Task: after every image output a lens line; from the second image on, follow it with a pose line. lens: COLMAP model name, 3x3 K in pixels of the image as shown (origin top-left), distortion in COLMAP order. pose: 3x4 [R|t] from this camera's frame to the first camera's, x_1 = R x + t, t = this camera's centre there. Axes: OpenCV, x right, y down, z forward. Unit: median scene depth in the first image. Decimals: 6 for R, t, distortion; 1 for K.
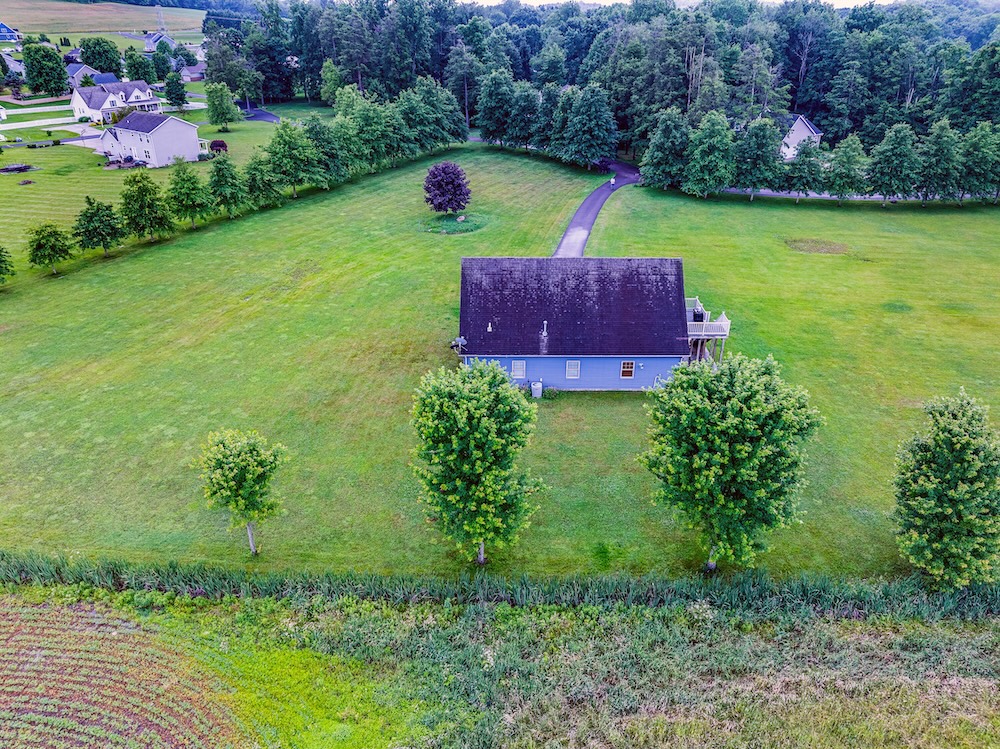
lens RADIAL K [[698.9, 0, 500.0], [0, 698.9, 374.5], [0, 0, 1]] dist [-0.039760, 0.001732]
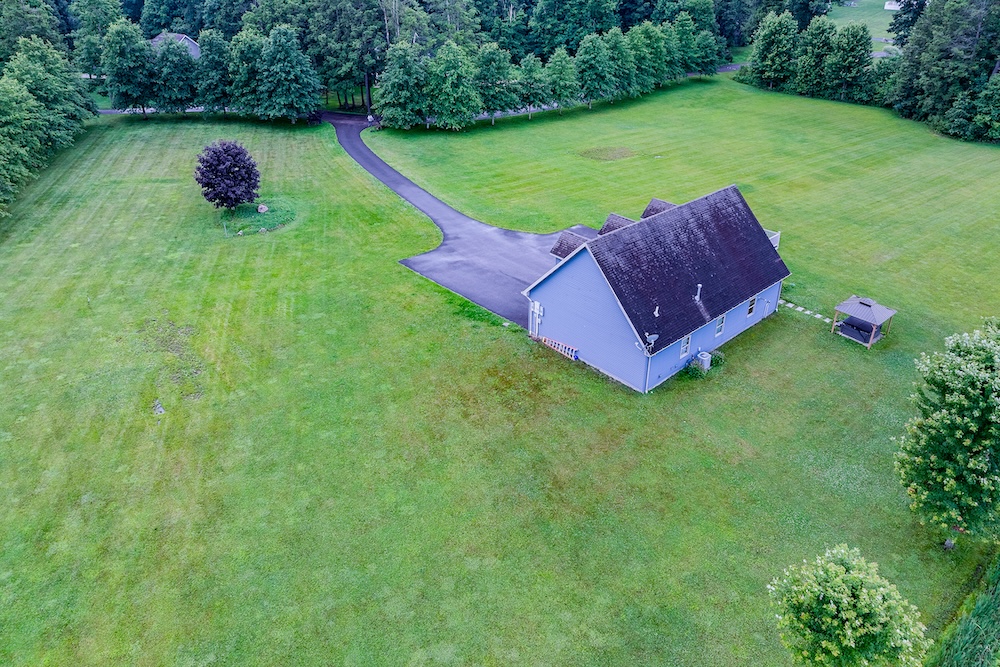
lens RADIAL K [[695.4, 0, 502.7], [0, 695.4, 302.0], [0, 0, 1]] dist [-0.038279, 0.000583]
pose [[0.736928, -0.315781, 0.597678, -0.338623], [0.317645, 0.942246, 0.106180, -0.118445], [-0.596690, 0.111602, 0.794674, 0.233558]]
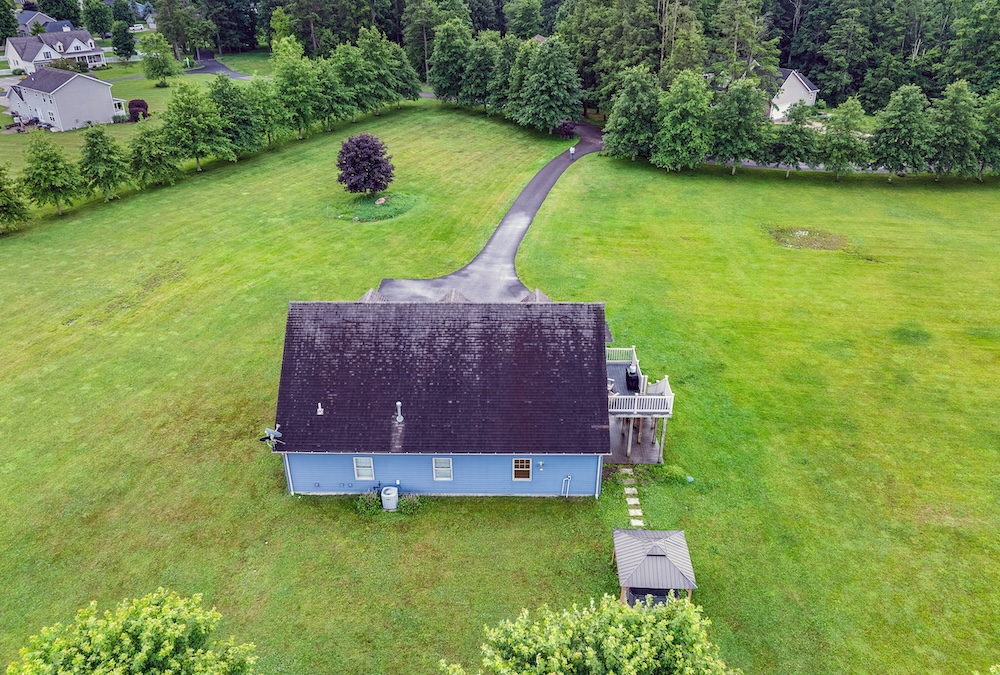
lens RADIAL K [[700.2, 0, 501.2], [0, 700.2, 299.0], [0, 0, 1]] dist [-0.039358, 0.002931]
pose [[0.999998, 0.000312, -0.001933, 0.086349], [-0.000359, 0.999708, -0.024143, -0.083443], [0.001925, 0.024144, 0.999707, 0.162715]]
